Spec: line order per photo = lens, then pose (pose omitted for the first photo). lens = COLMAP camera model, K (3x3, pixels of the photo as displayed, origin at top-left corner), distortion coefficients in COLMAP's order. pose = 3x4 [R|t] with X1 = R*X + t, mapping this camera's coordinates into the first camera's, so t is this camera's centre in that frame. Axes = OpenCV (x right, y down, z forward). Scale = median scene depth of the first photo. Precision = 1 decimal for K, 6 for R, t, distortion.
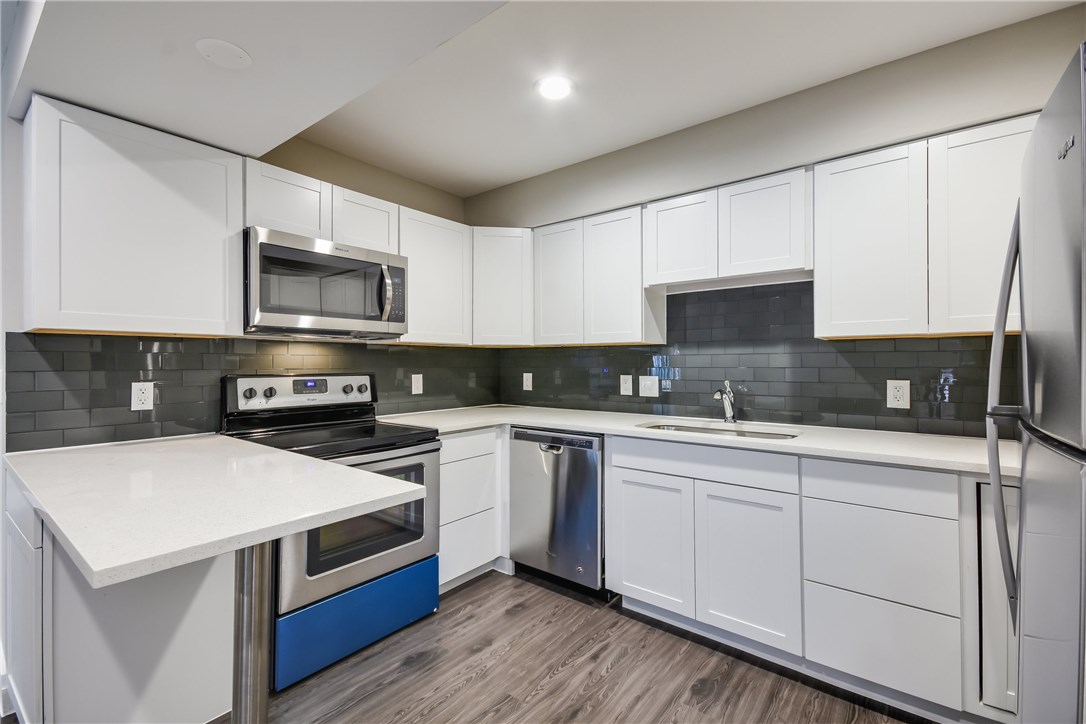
lens RADIAL K [[496.5, 0, 541.2], [0, 496.5, 361.7], [0, 0, 1]] dist [0.006059, -0.001375]
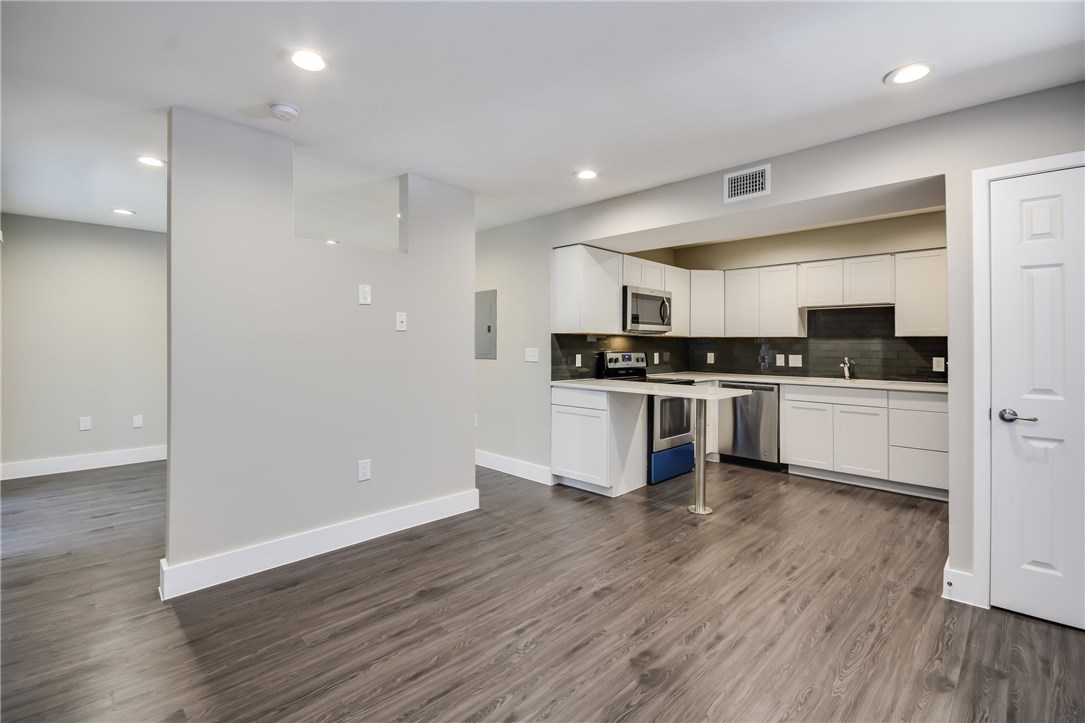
lens RADIAL K [[496.0, 0, 546.1], [0, 496.0, 344.9], [0, 0, 1]] dist [0.006059, -0.001375]
pose [[0.994484, 0.008910, -0.104511, -0.577449], [-0.008668, 0.999959, 0.002772, -0.005575], [0.104532, -0.001851, 0.994520, -1.029285]]
